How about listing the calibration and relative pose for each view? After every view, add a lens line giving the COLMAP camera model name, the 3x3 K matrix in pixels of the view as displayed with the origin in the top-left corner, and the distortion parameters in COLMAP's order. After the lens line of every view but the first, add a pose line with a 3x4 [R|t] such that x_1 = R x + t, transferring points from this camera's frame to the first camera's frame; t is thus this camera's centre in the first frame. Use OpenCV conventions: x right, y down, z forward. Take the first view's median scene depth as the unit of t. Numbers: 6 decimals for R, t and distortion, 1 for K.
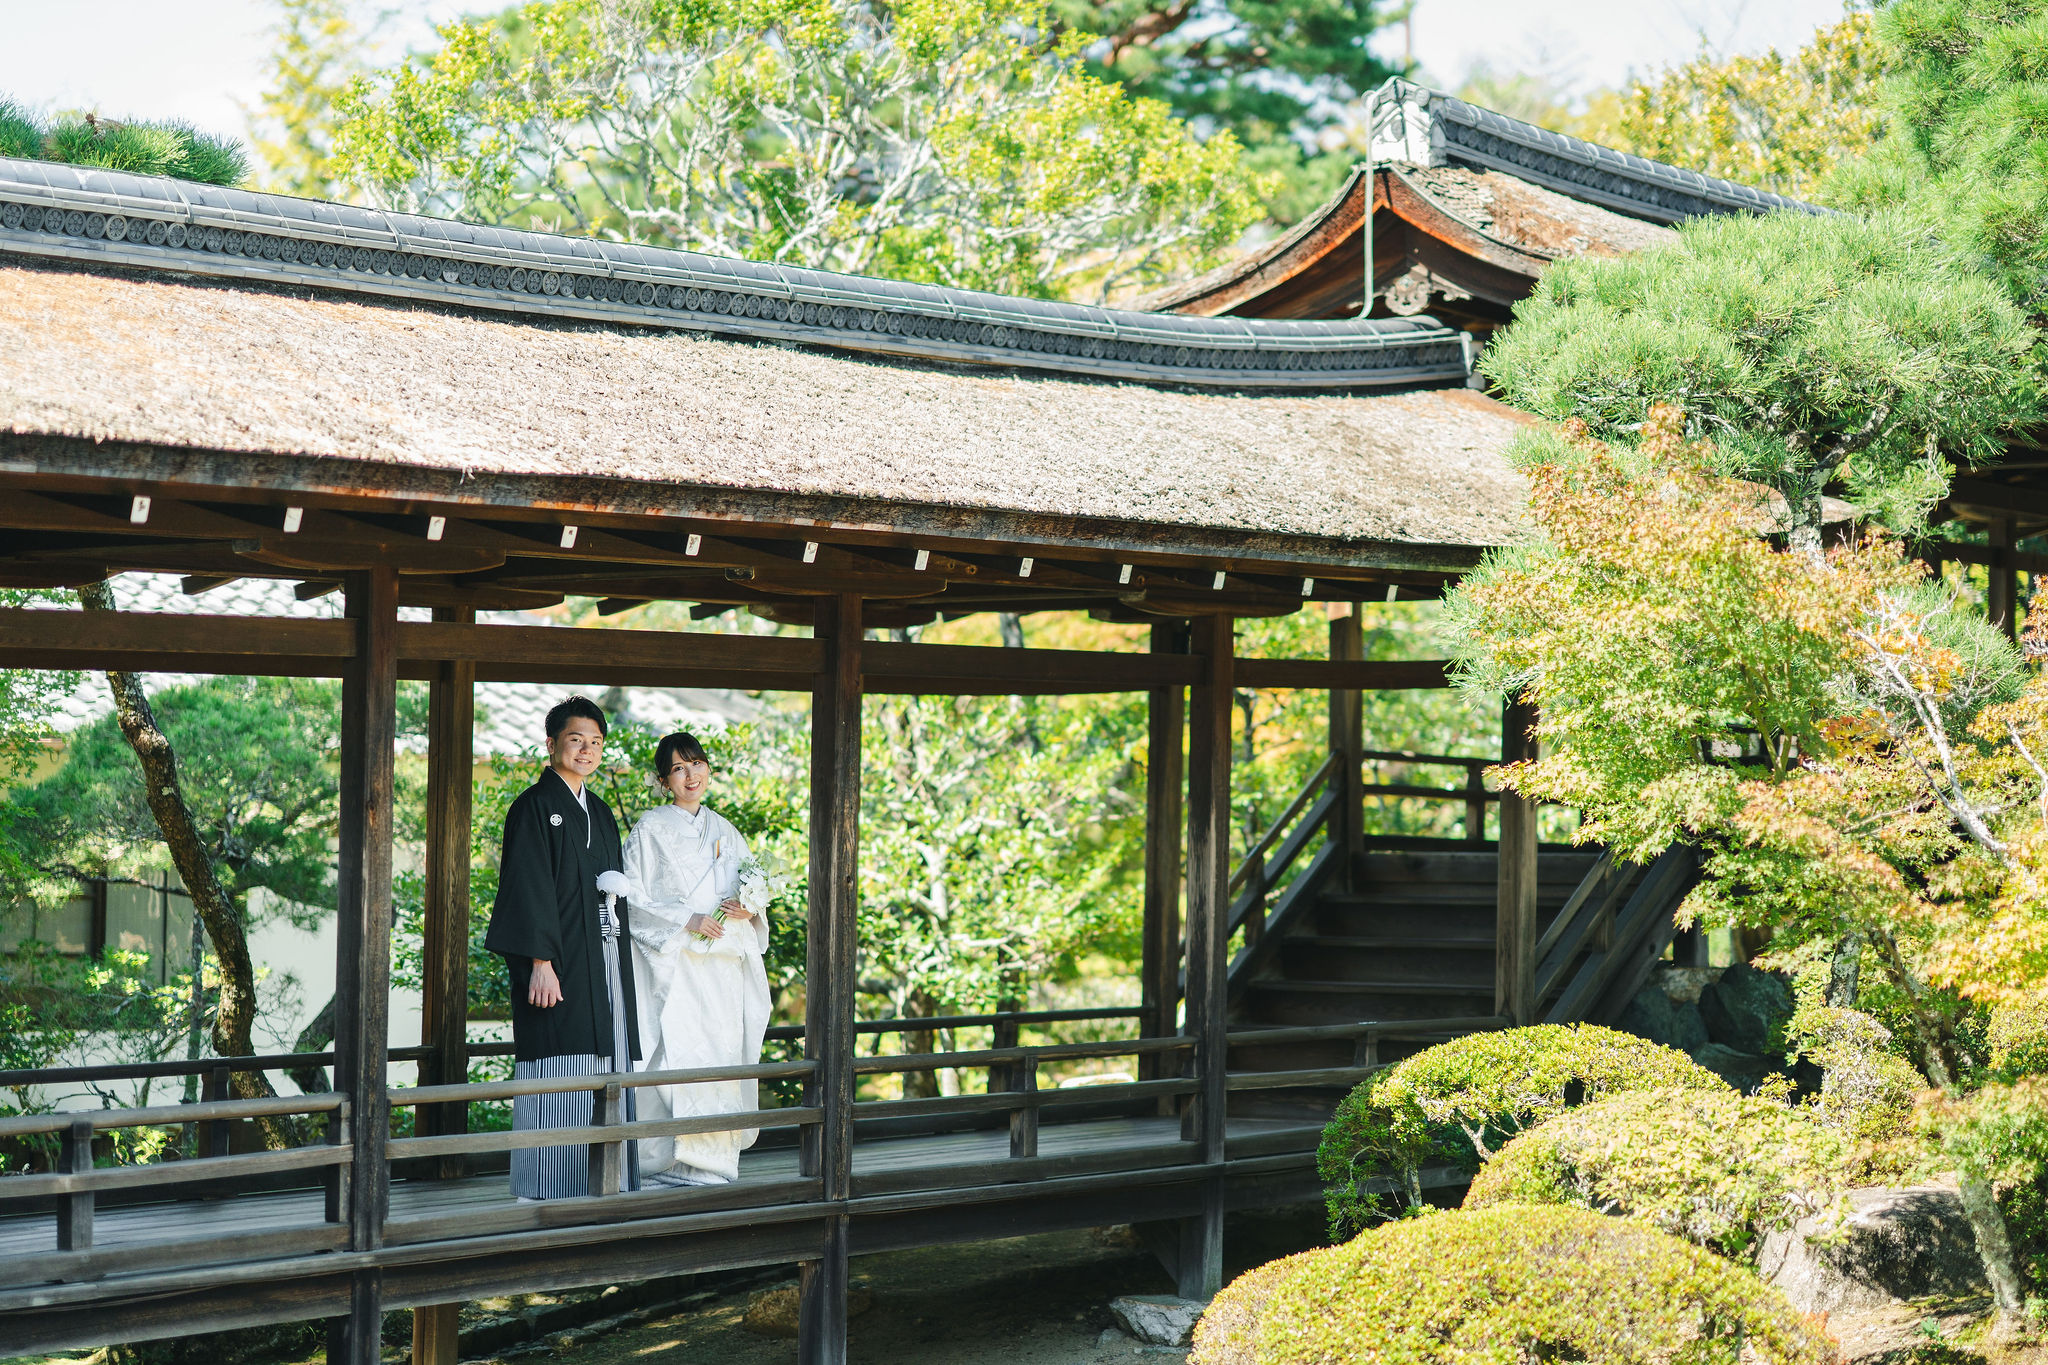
lens RADIAL K [[4933.8, 0, 1024.0], [0, 4933.8, 682.5], [0, 0, 1]] dist [0.238092, -0.073882]
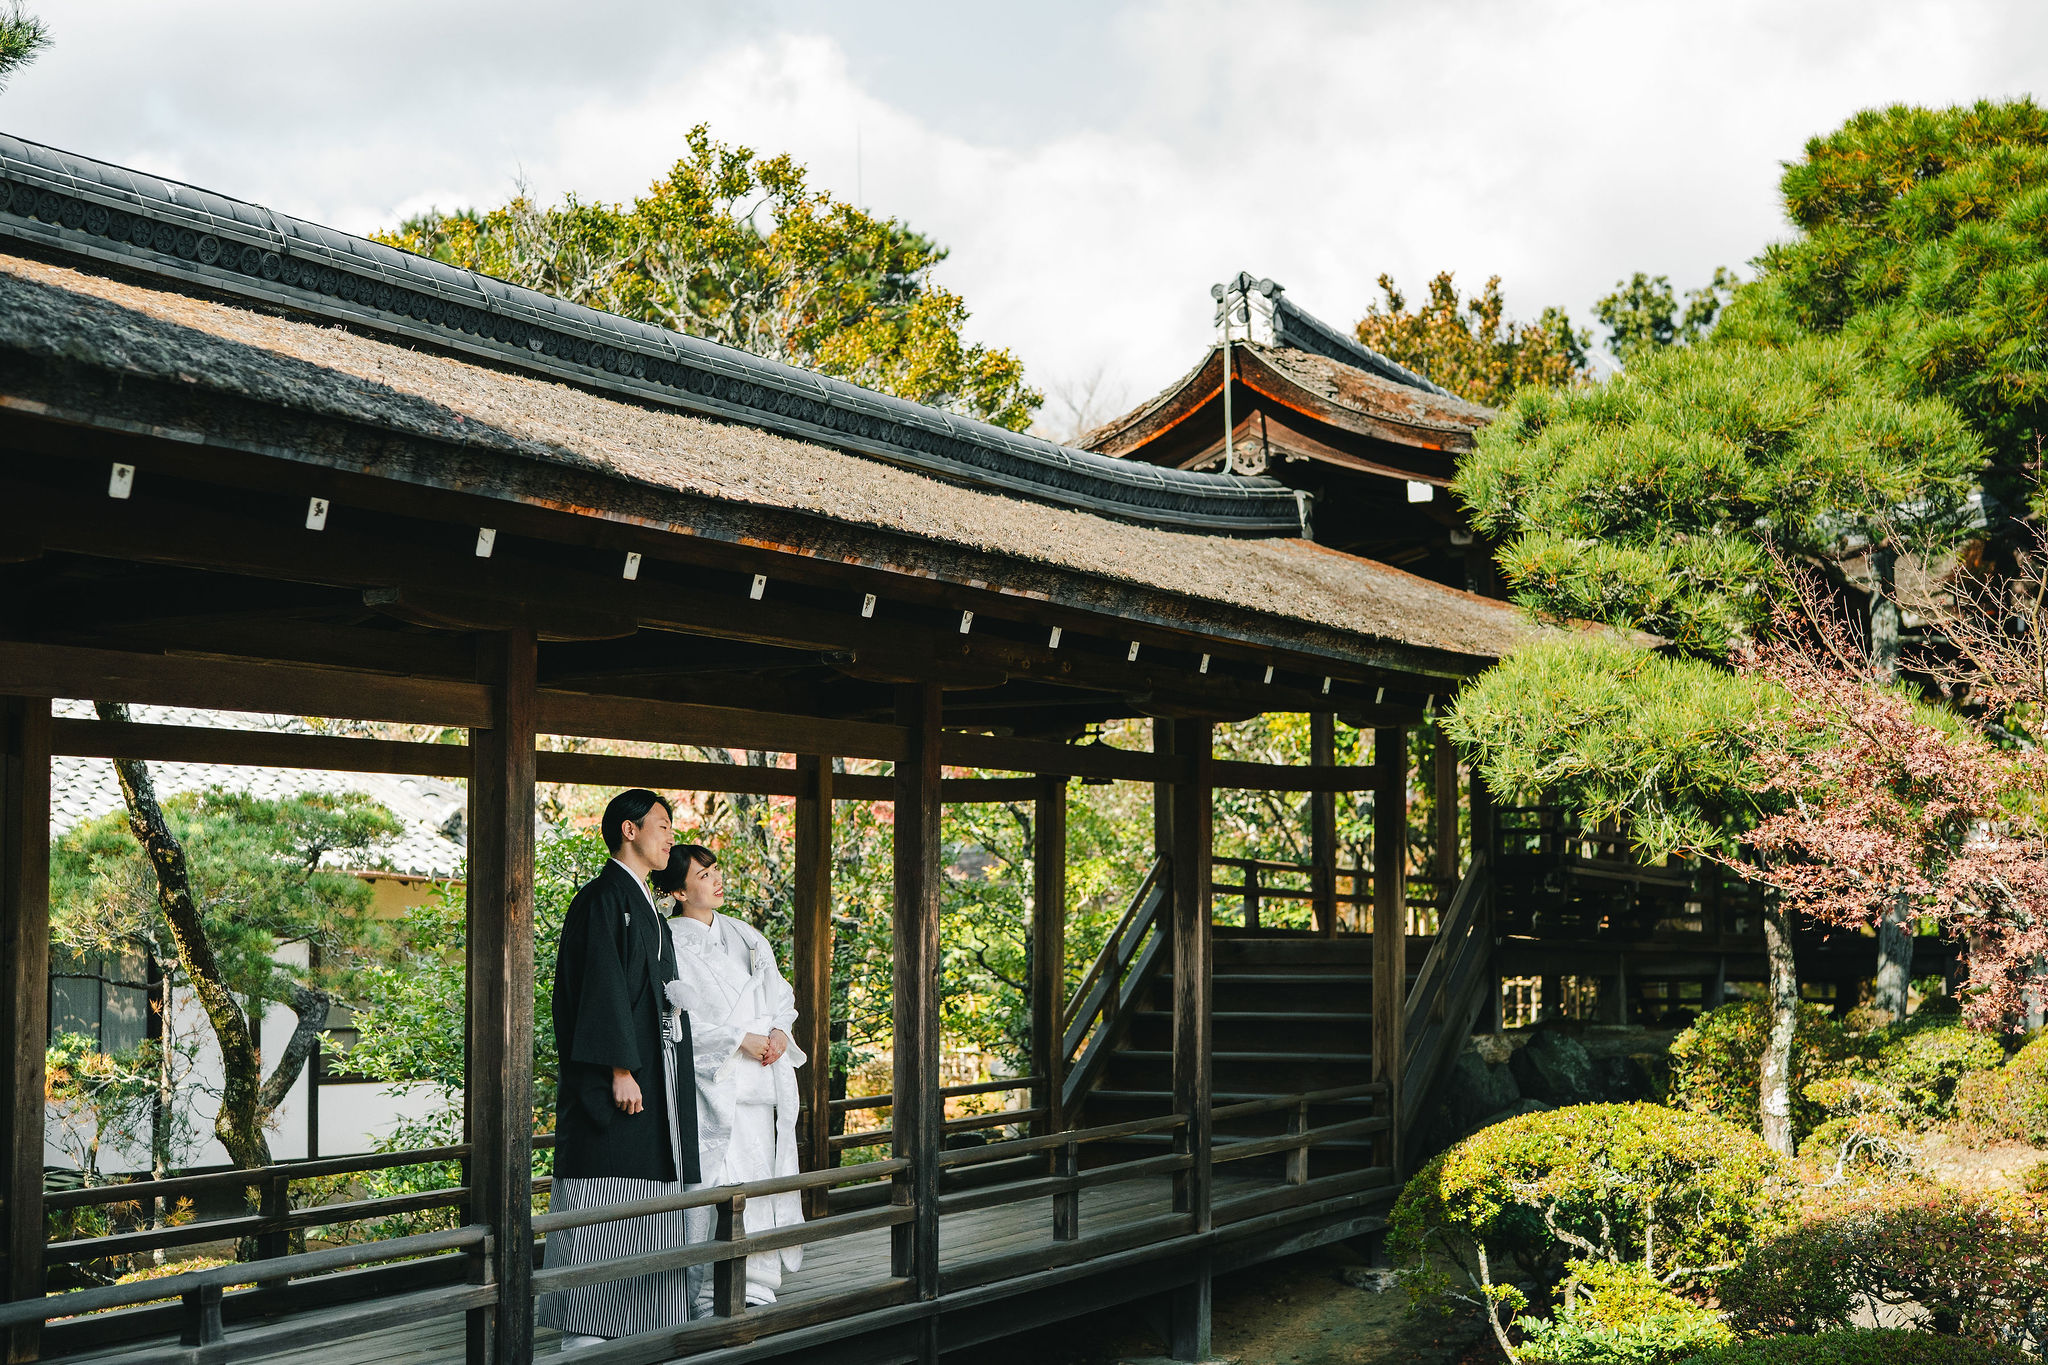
lens RADIAL K [[2953.9, 0, 1024.9], [0, 2953.9, 813.9], [0, 0, 1]] dist [-0.015875, 0.089971]
pose [[0.986014, -0.004667, 0.166594, -0.109473], [0.006033, 0.999952, -0.007692, 0.012270], [-0.166550, 0.008590, 0.985996, 0.395407]]
